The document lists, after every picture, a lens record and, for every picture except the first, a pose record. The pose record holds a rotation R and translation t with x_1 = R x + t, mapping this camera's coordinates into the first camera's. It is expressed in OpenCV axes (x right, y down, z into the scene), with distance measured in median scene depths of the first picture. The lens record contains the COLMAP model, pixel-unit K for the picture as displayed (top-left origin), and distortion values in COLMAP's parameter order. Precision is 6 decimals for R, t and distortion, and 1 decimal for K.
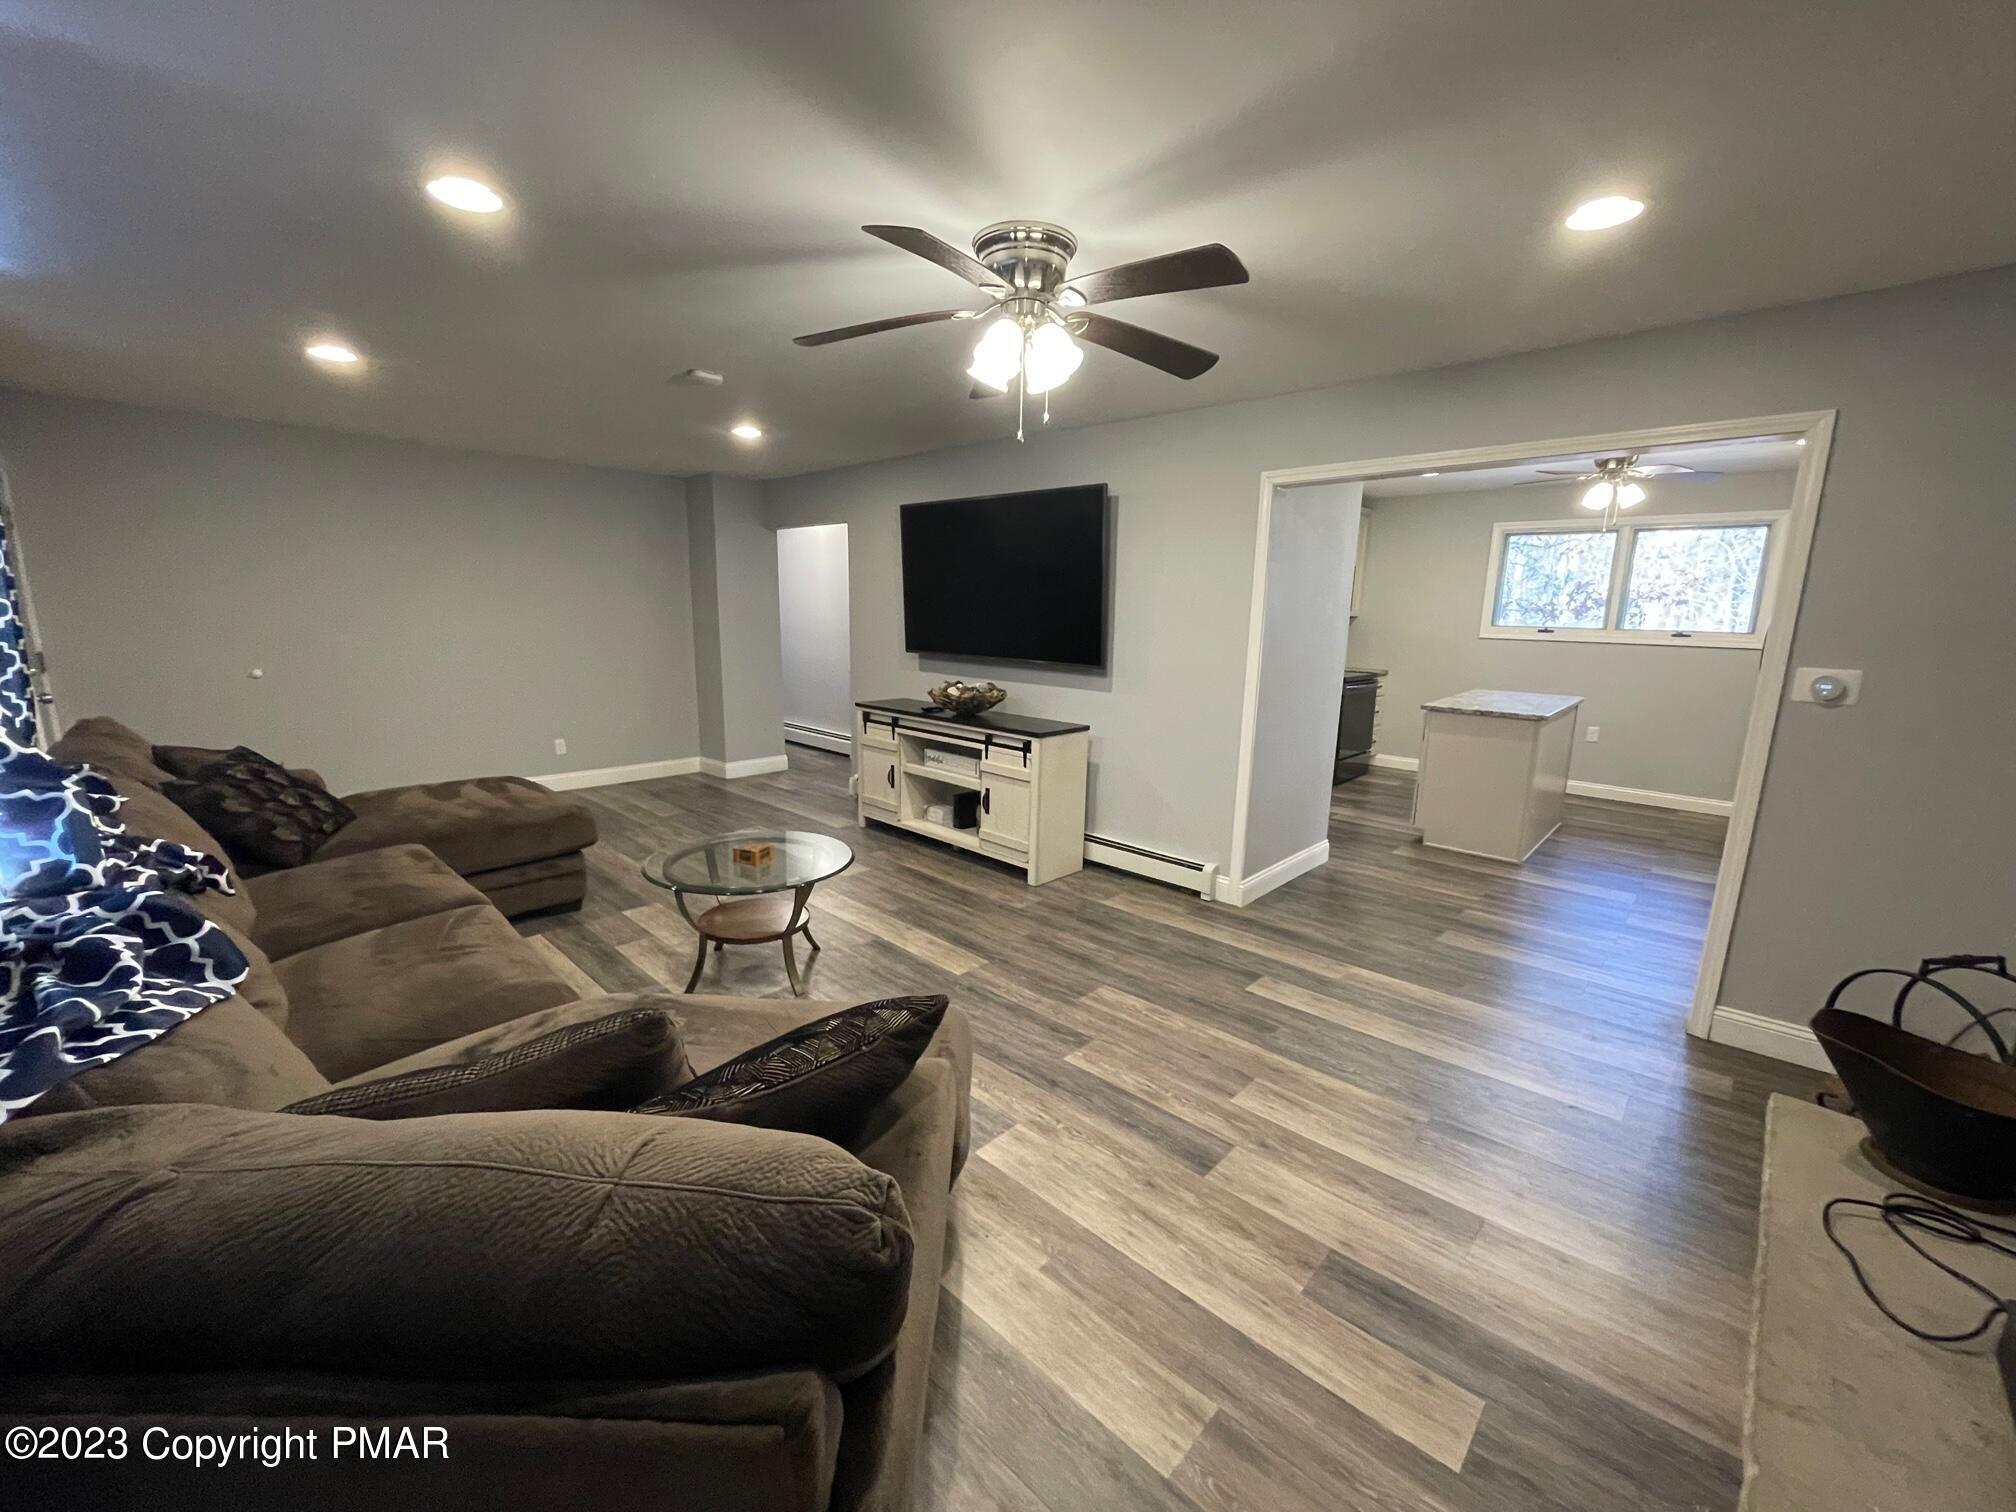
lens RADIAL K [[808.0, 0, 999.6], [0, 808.0, 751.8], [0, 0, 1]] dist [-0.002661, 0.000820]
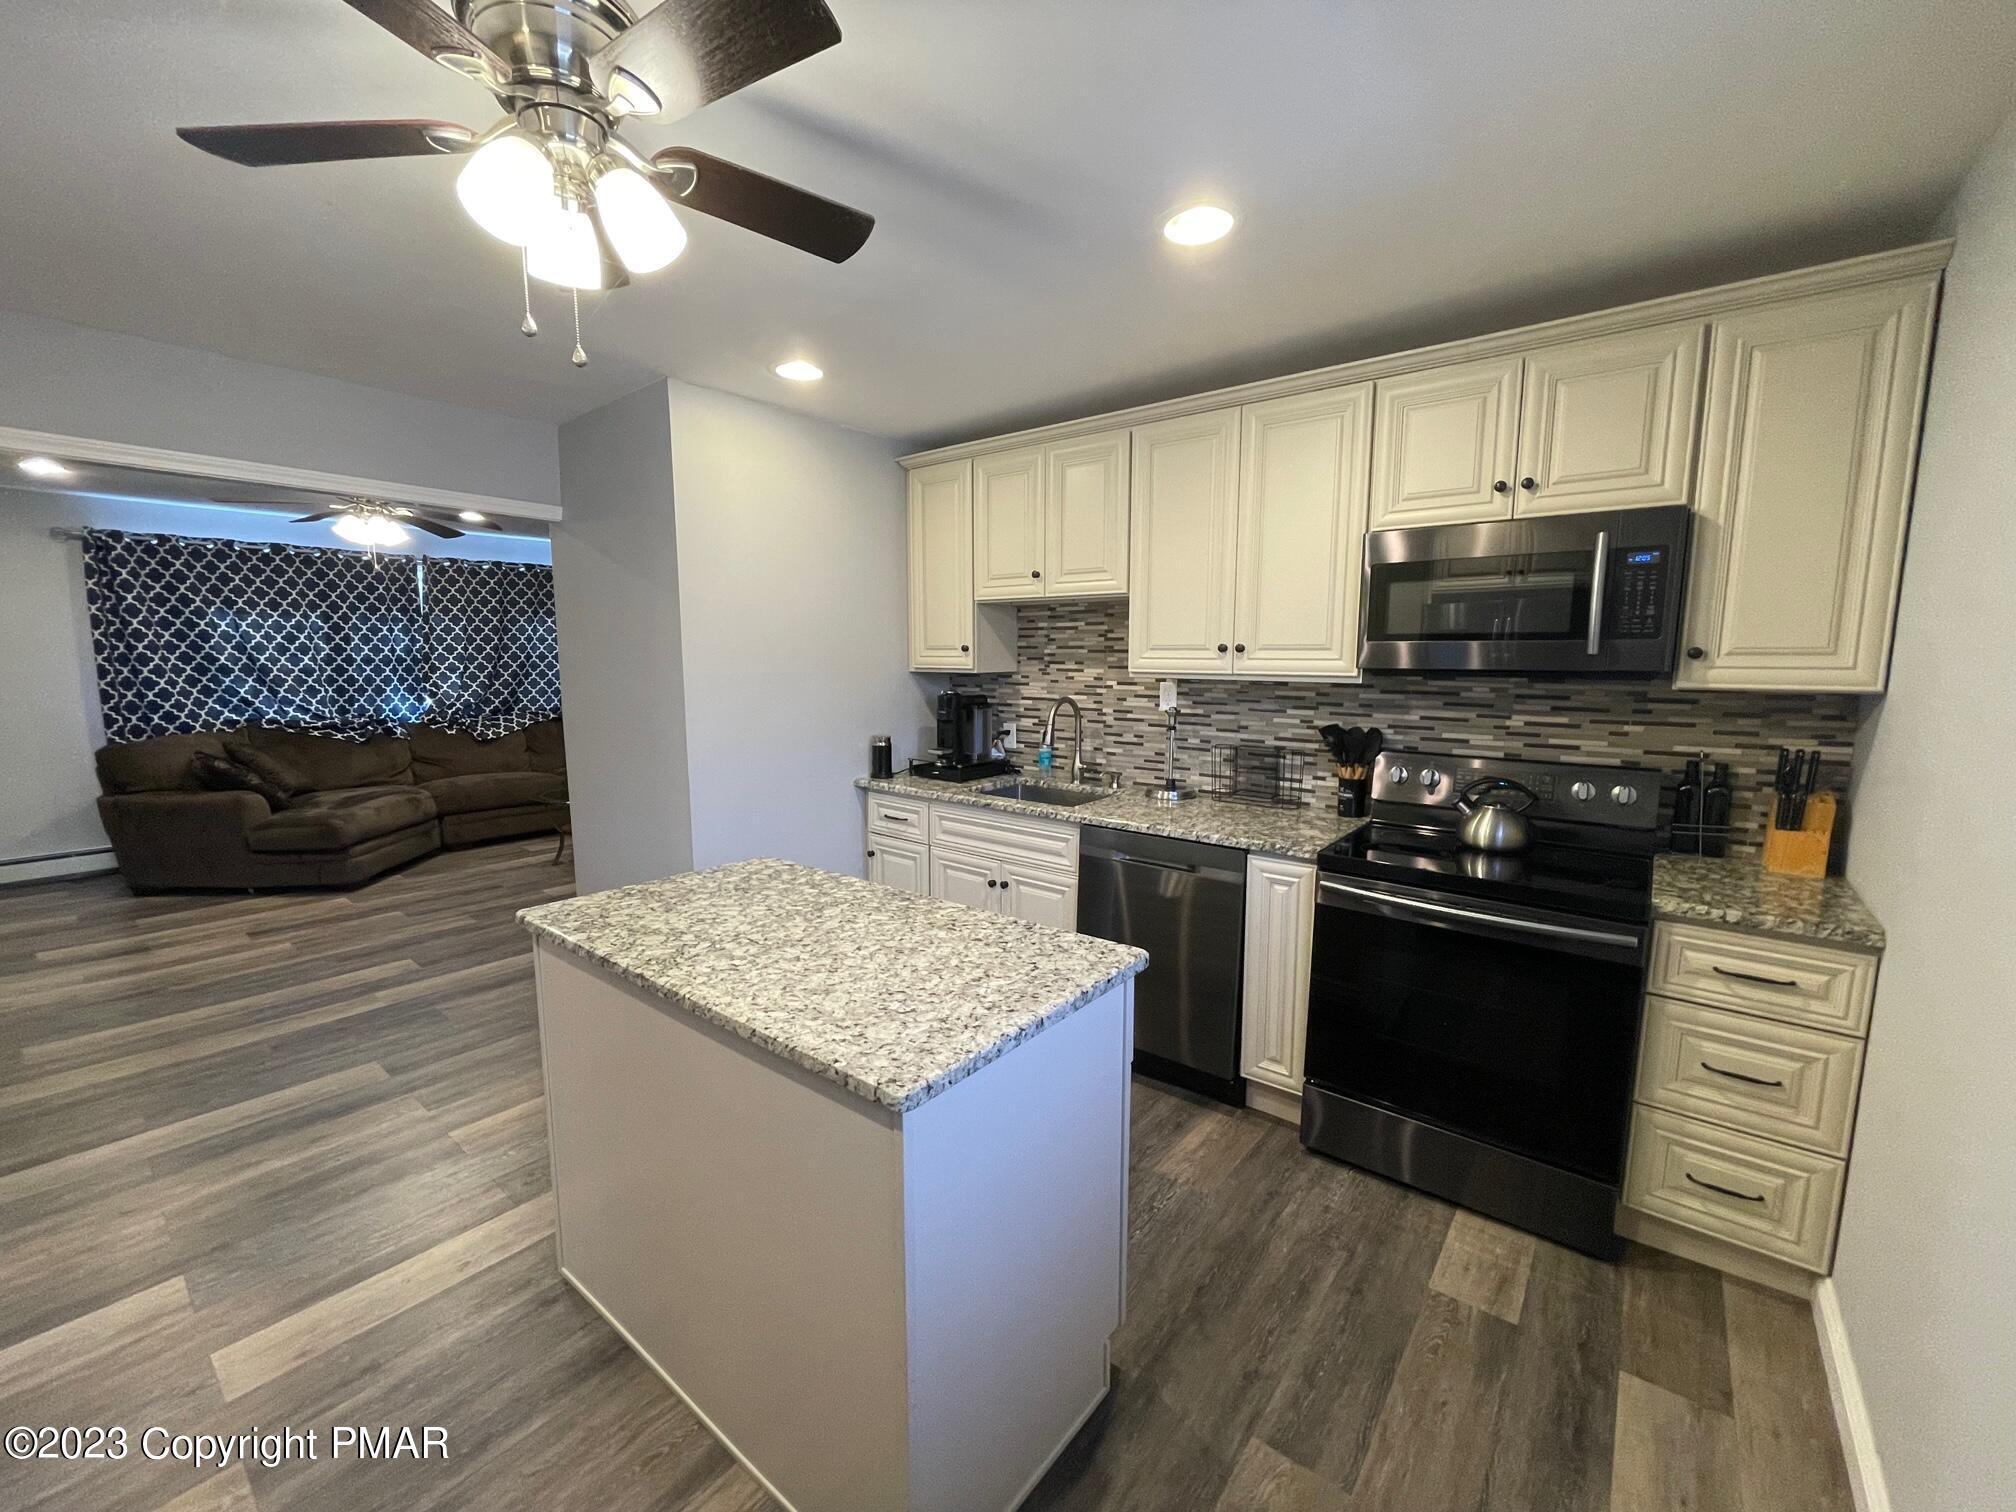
lens RADIAL K [[808.0, 0, 999.0], [0, 808.0, 758.4], [0, 0, 1]] dist [-0.002661, 0.000820]
pose [[0.087397, 0.114096, -0.989618, 1.298727], [-0.185147, 0.977971, 0.096402, -0.239890], [0.978817, 0.174799, 0.106596, 1.408199]]
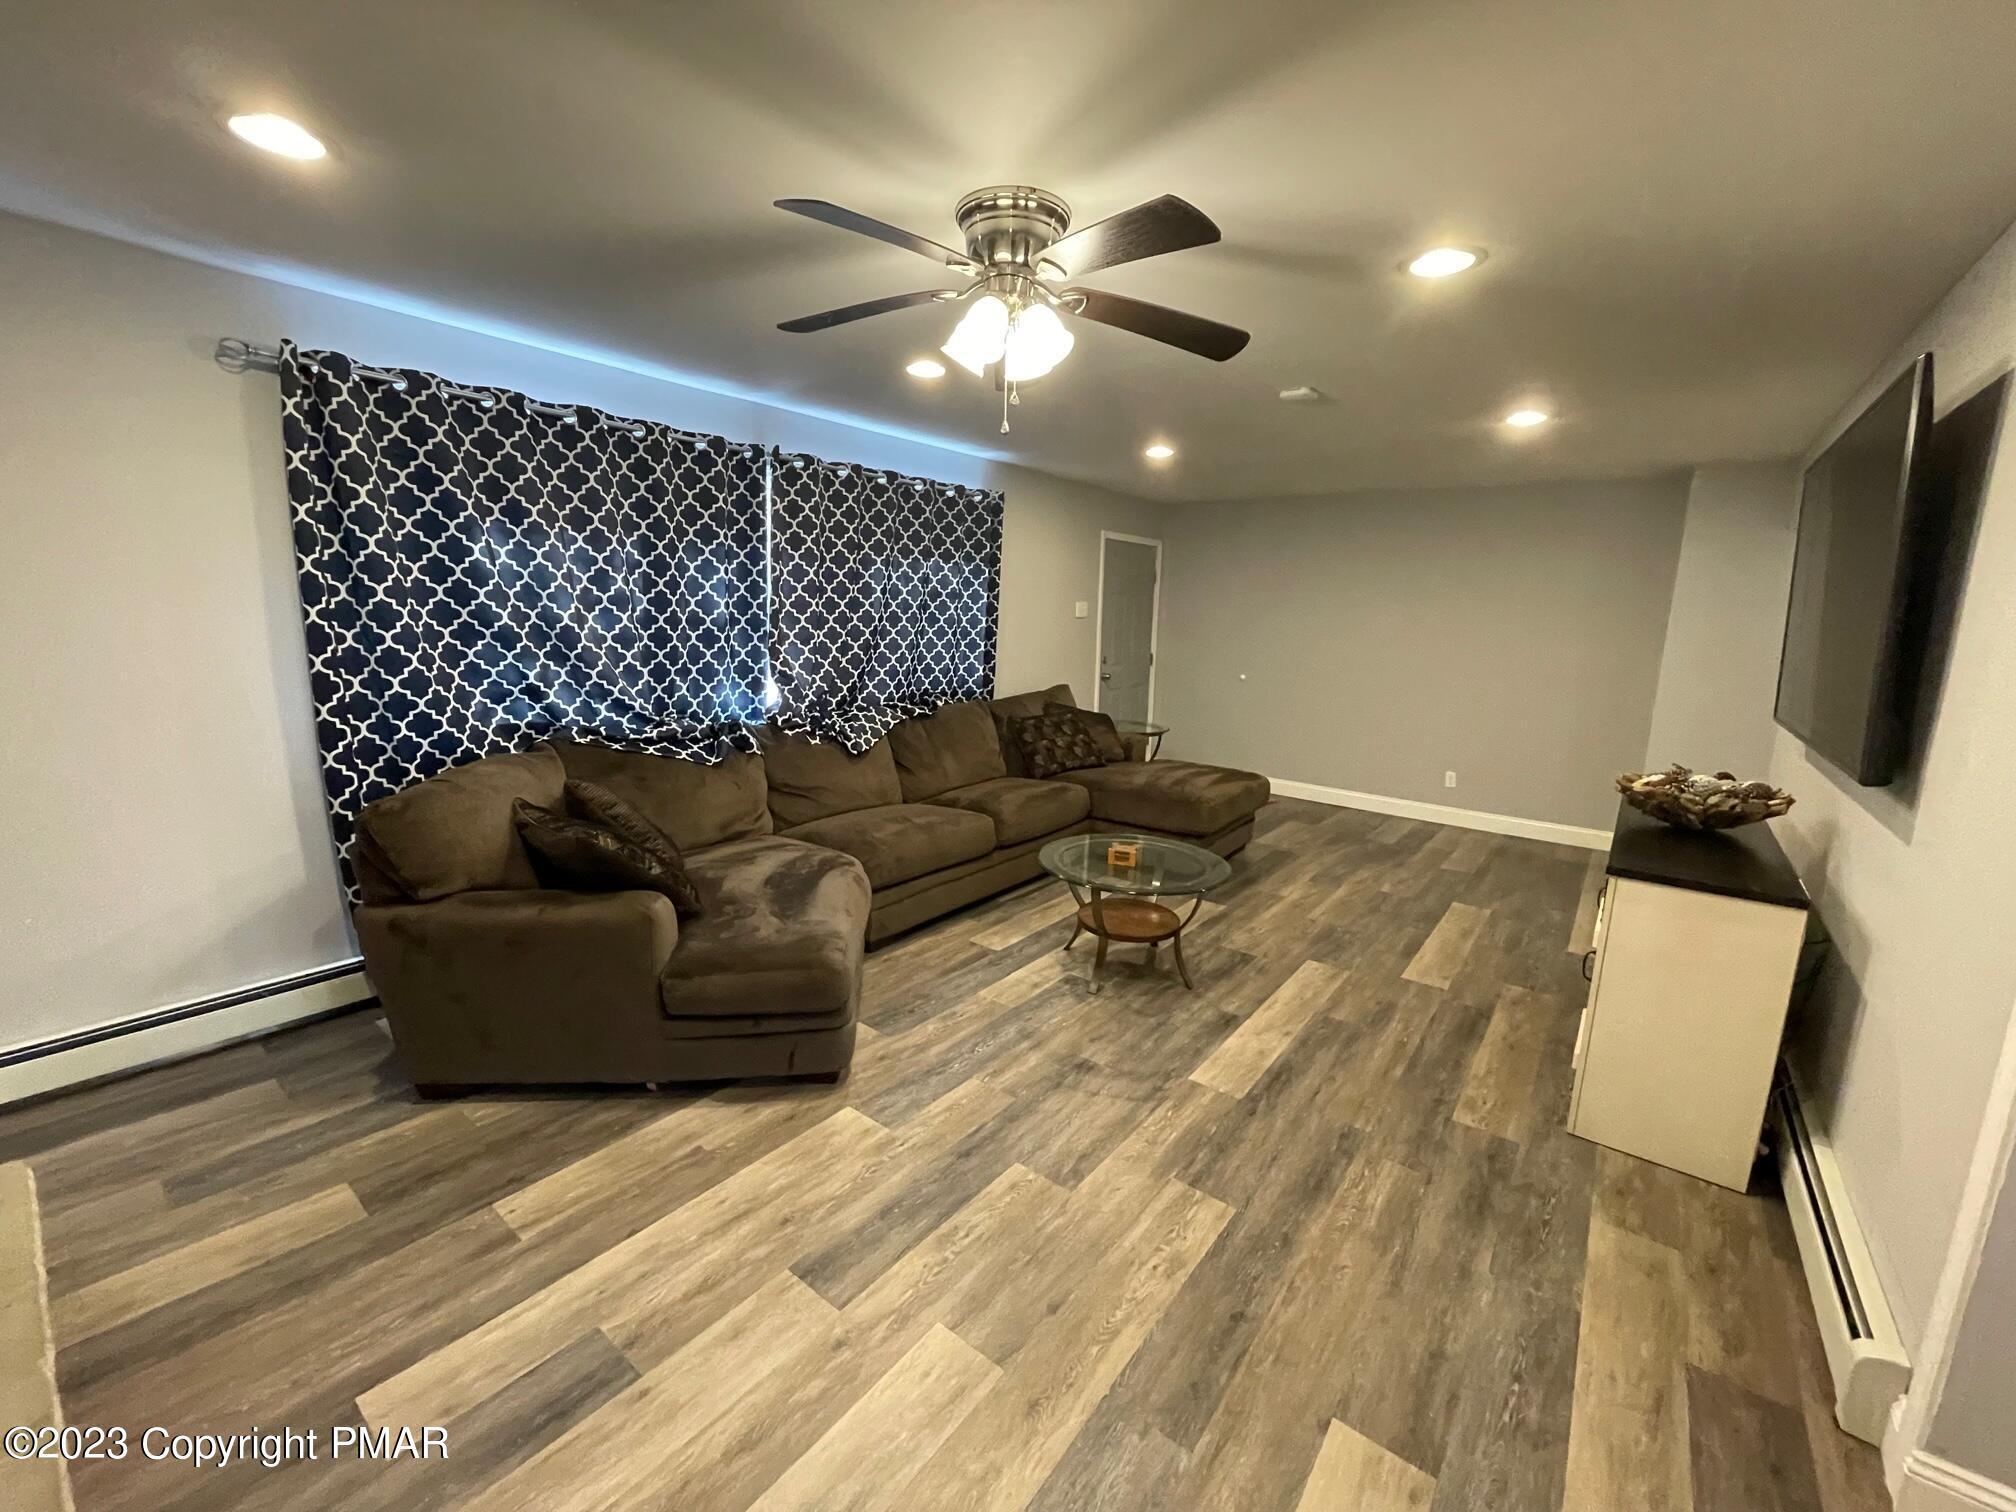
lens RADIAL K [[808.0, 0, 1010.5], [0, 808.0, 760.7], [0, 0, 1]] dist [-0.002661, 0.000820]
pose [[0.106547, 0.166600, -0.980251, 0.571801], [-0.205664, 0.968236, 0.142203, -0.093418], [0.972805, 0.186451, 0.137426, 0.561516]]
